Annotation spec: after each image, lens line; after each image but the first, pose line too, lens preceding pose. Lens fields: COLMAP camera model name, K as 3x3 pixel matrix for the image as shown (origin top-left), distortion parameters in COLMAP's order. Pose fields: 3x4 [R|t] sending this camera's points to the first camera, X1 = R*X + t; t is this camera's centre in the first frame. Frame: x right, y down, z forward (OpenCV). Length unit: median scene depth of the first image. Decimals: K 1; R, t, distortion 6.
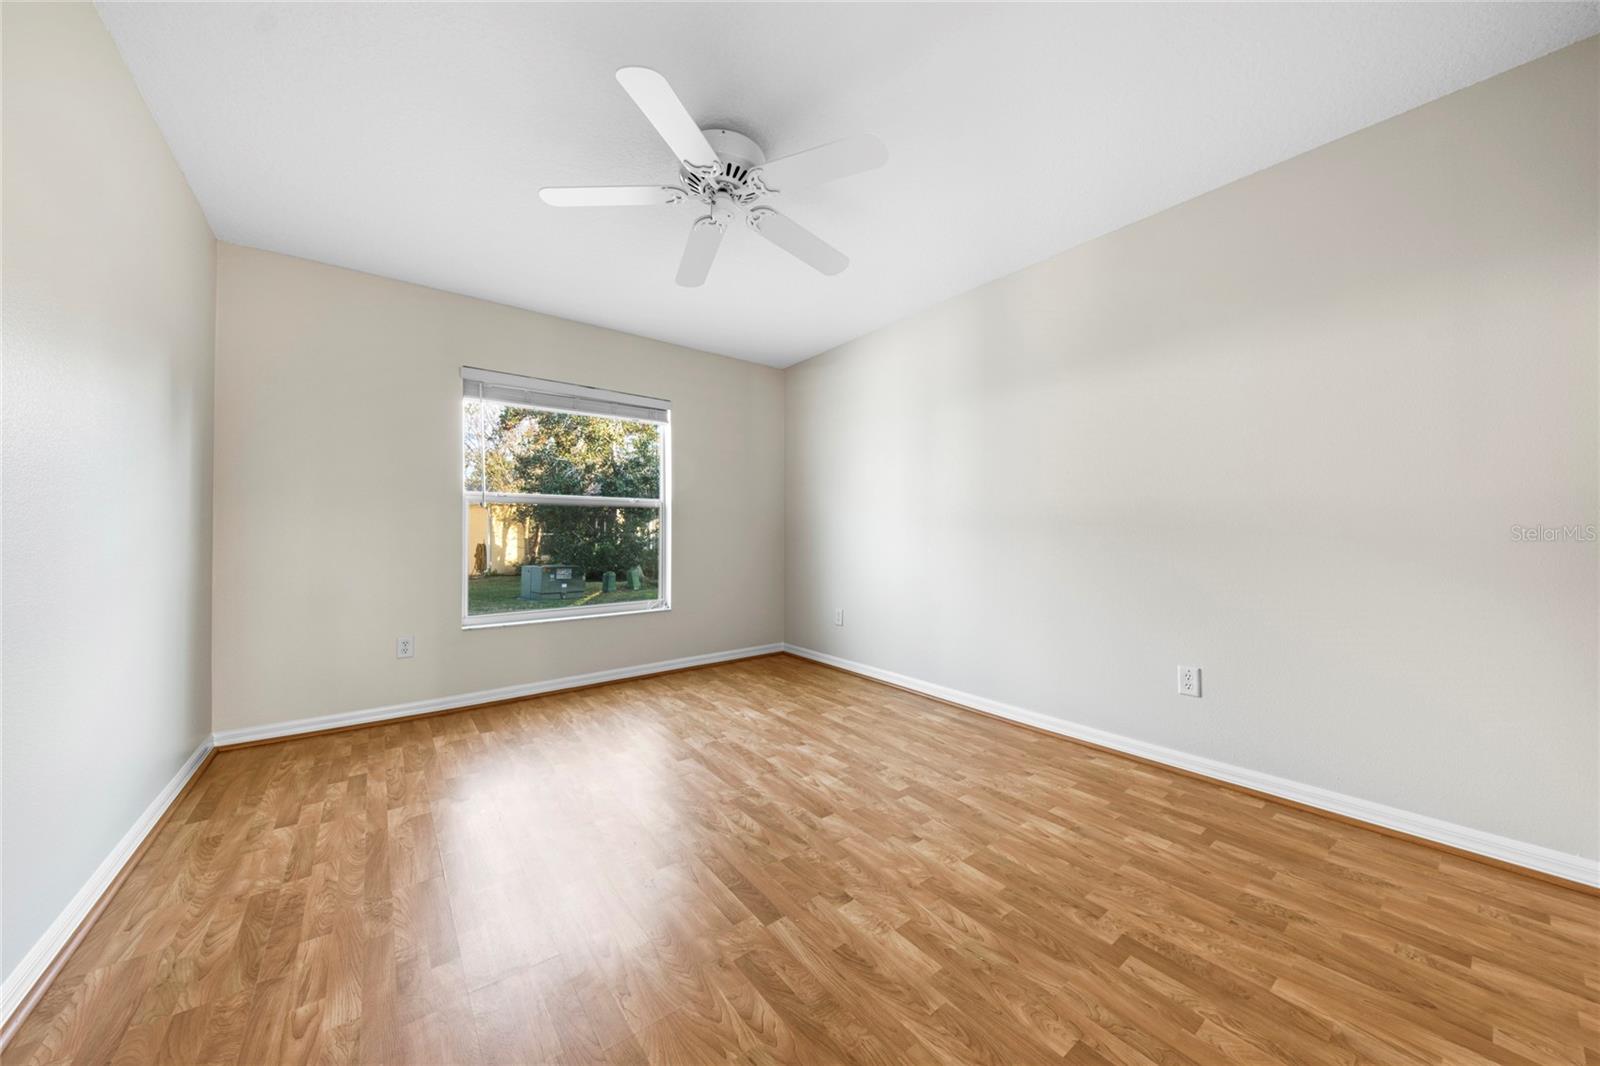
lens RADIAL K [[548.7, 0, 806.9], [0, 548.7, 522.4], [0, 0, 1]] dist [-0.002018, -0.000425]
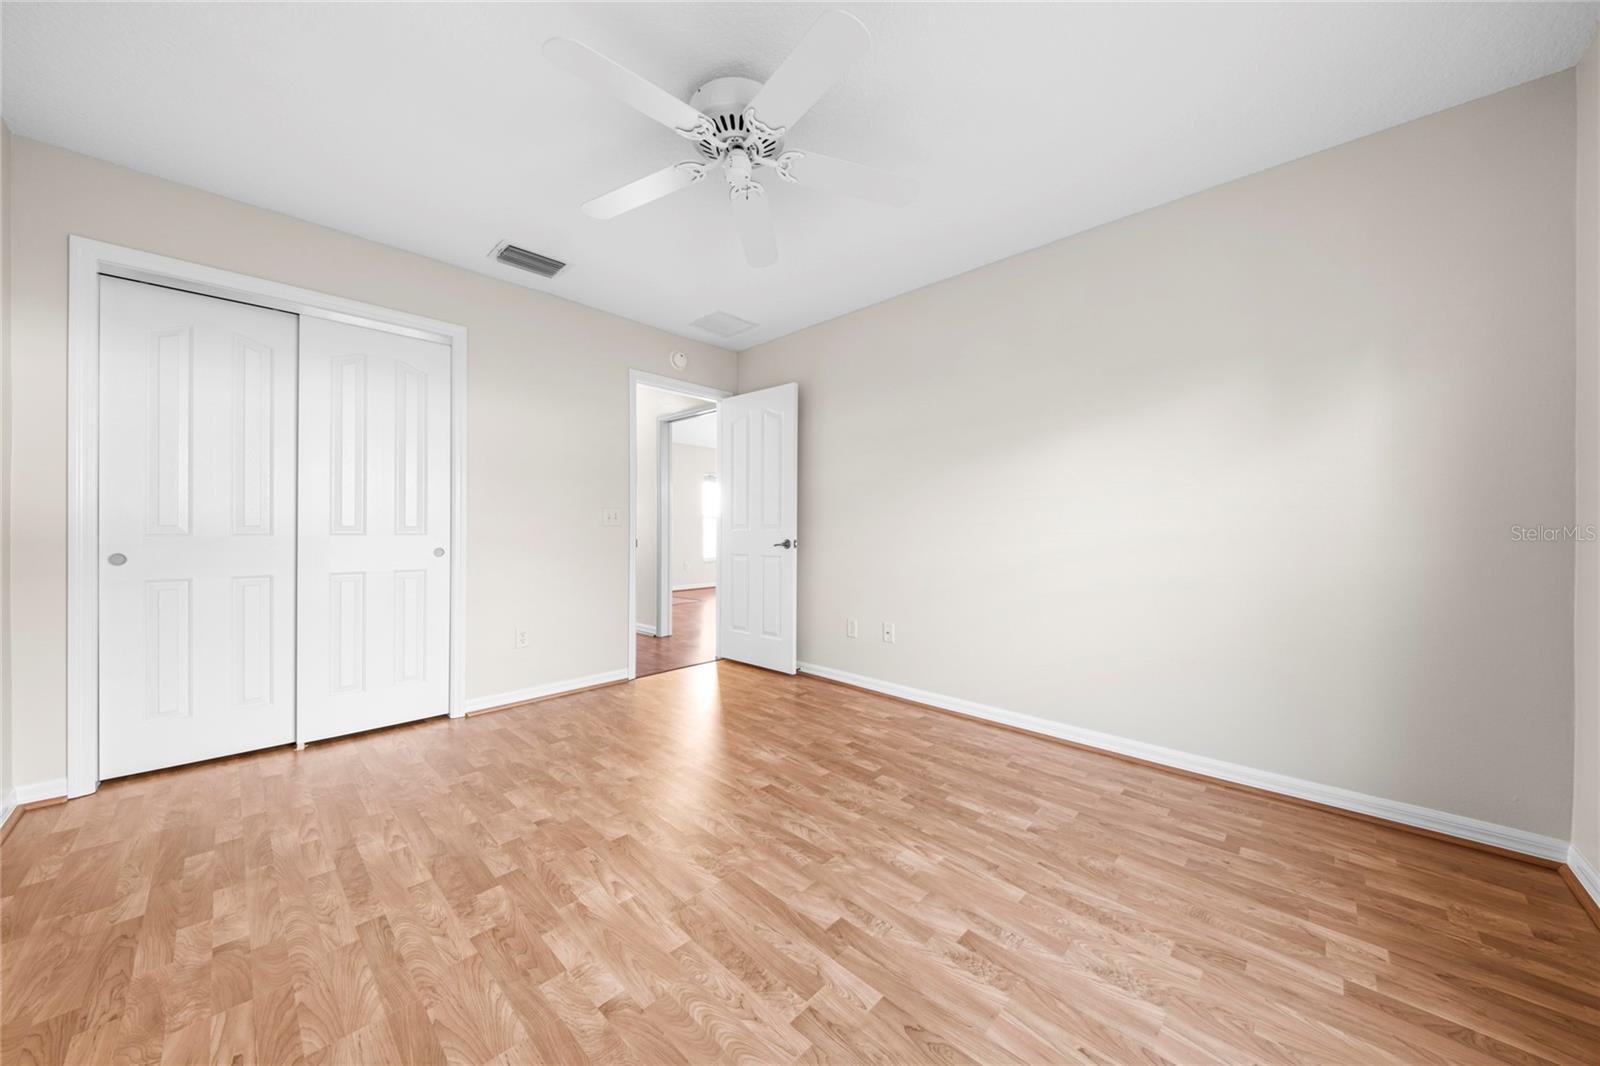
lens RADIAL K [[552.3, 0, 791.8], [0, 552.3, 529.6], [0, 0, 1]] dist [0.000012, -0.000077]
pose [[-0.992221, -0.002306, -0.124471, -0.118966], [0.000245, 0.999790, -0.020470, 0.037220], [0.124492, -0.020341, -0.992012, 1.759596]]
